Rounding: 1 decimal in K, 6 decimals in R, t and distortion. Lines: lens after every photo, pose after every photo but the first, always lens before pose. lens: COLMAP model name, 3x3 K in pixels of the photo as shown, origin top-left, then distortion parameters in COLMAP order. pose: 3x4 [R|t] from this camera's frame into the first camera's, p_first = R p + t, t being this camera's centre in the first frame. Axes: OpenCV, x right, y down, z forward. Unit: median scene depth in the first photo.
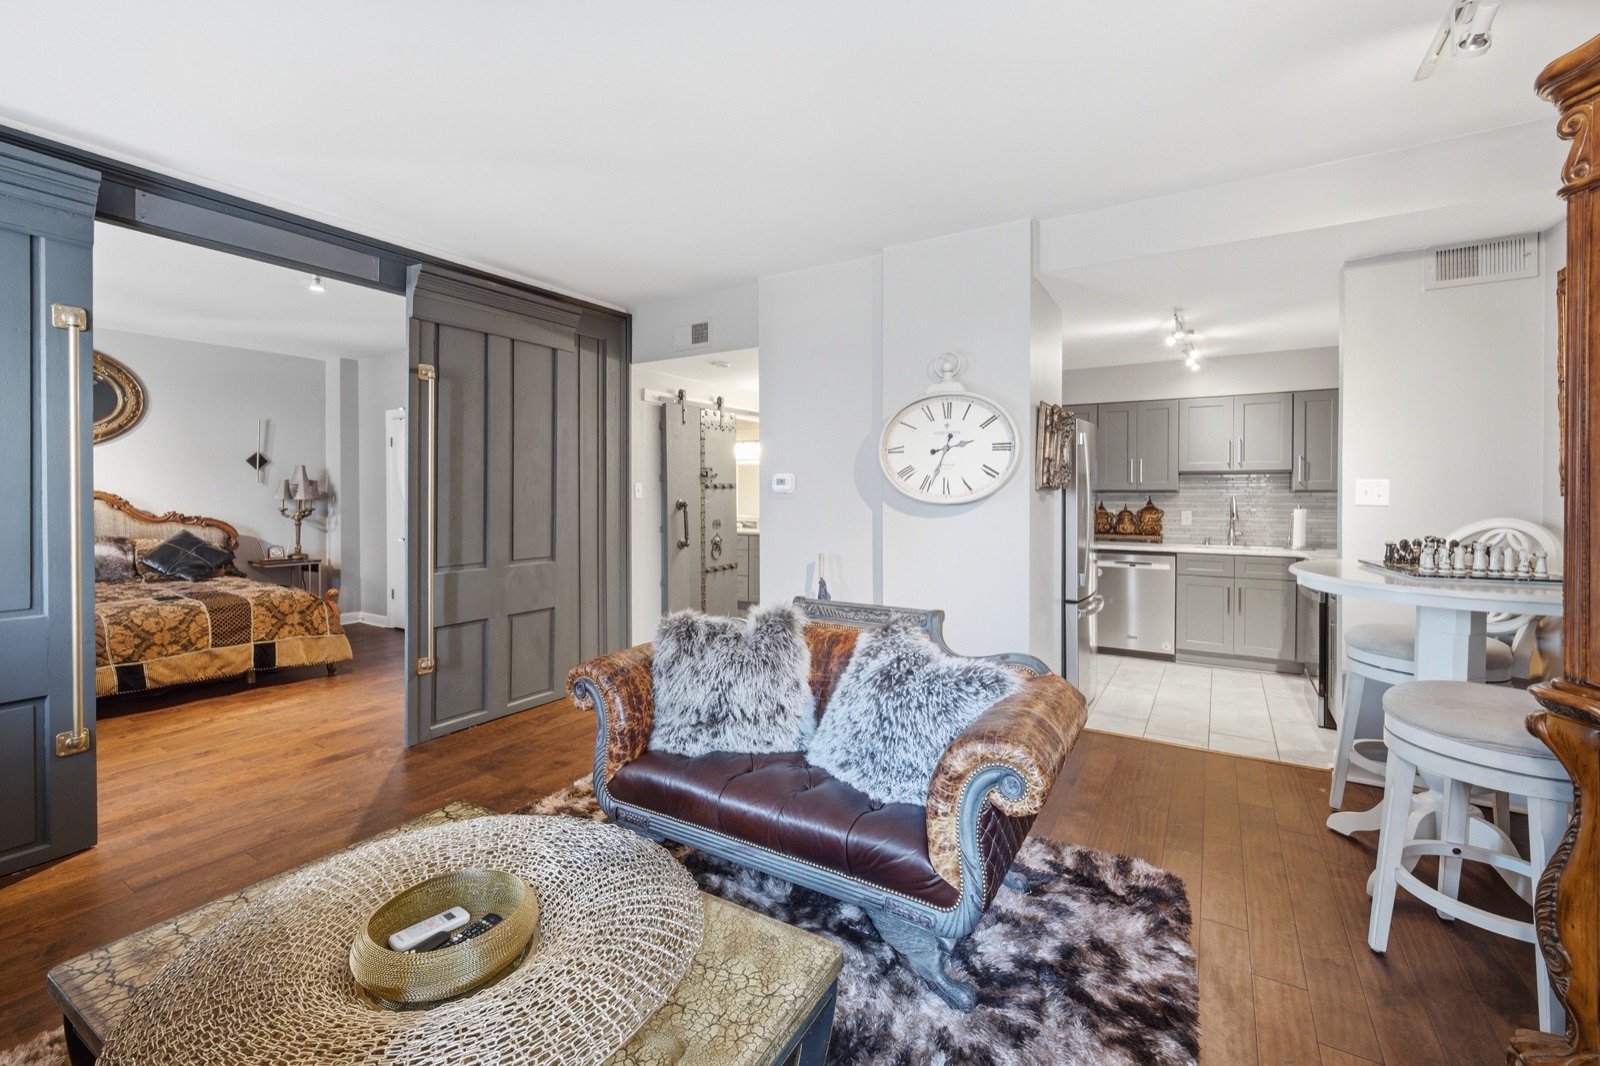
lens RADIAL K [[669.7, 0, 809.0], [0, 669.7, 494.6], [0, 0, 1]] dist [-0.001389, -0.000063]
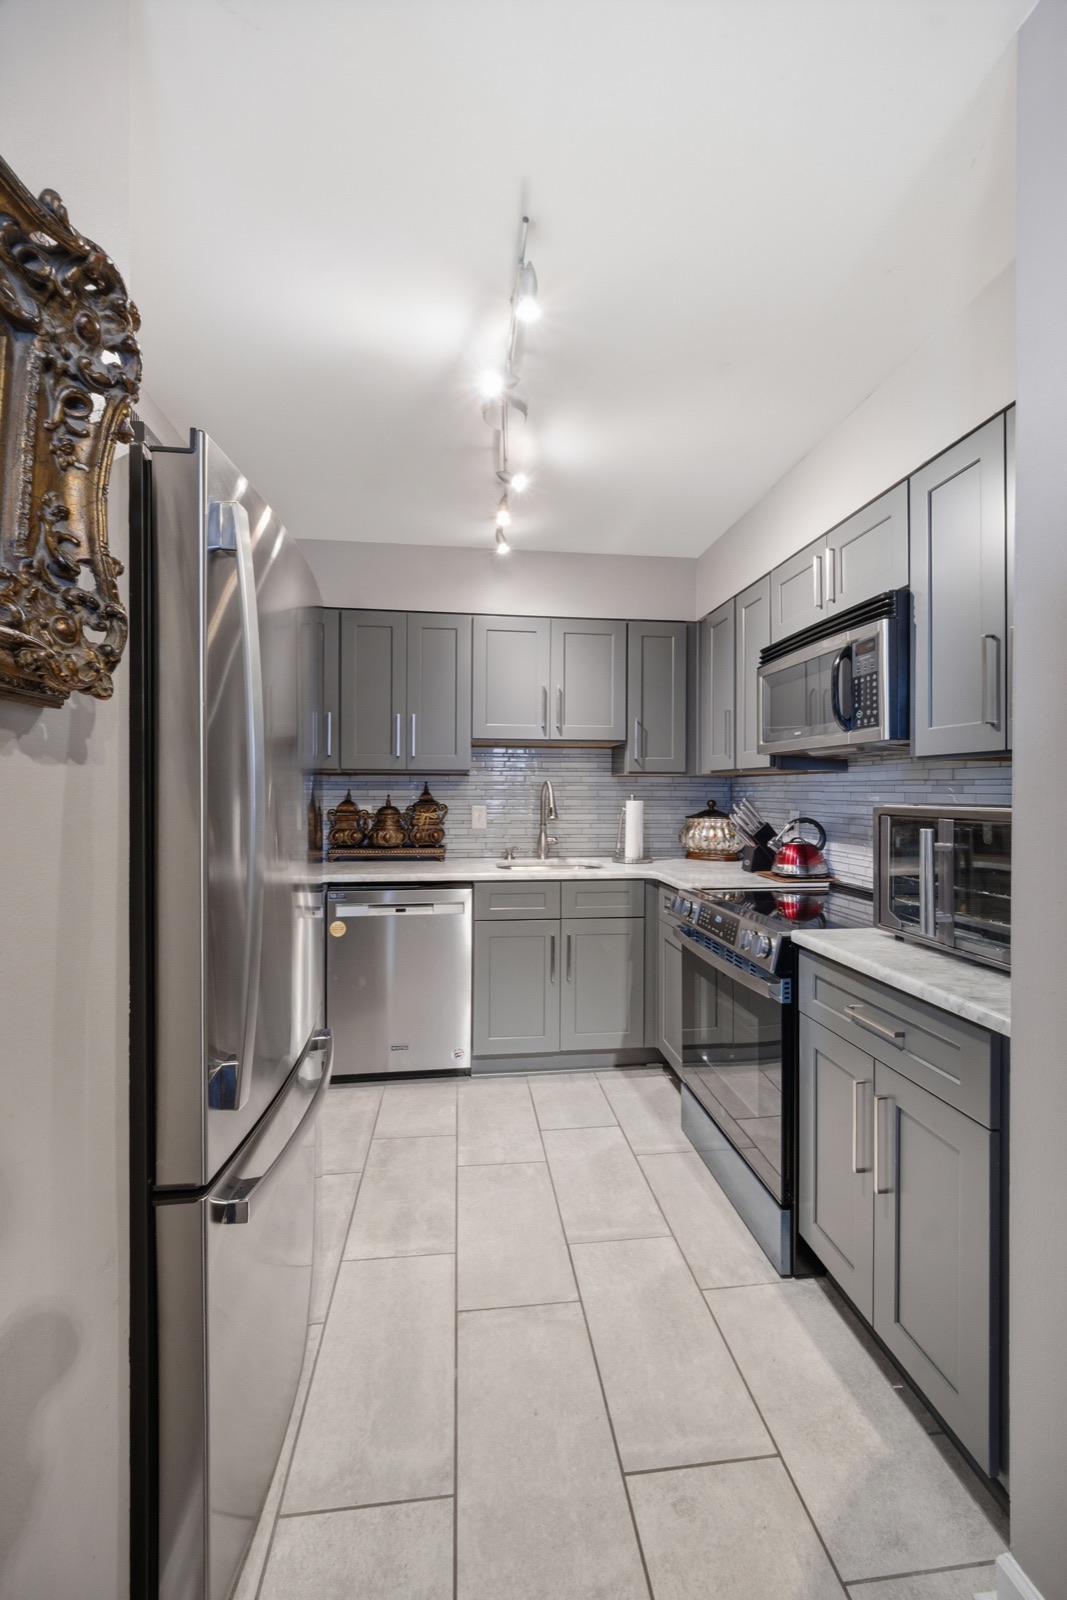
lens RADIAL K [[669.7, 0, 535.8], [0, 669.7, 790.6], [0, 0, 1]] dist [-0.001389, -0.000063]
pose [[0.792032, -0.002516, 0.610474, 0.239786], [0.001371, 0.999996, 0.002343, 0.009672], [-0.610477, -0.001019, 0.792033, 0.503195]]
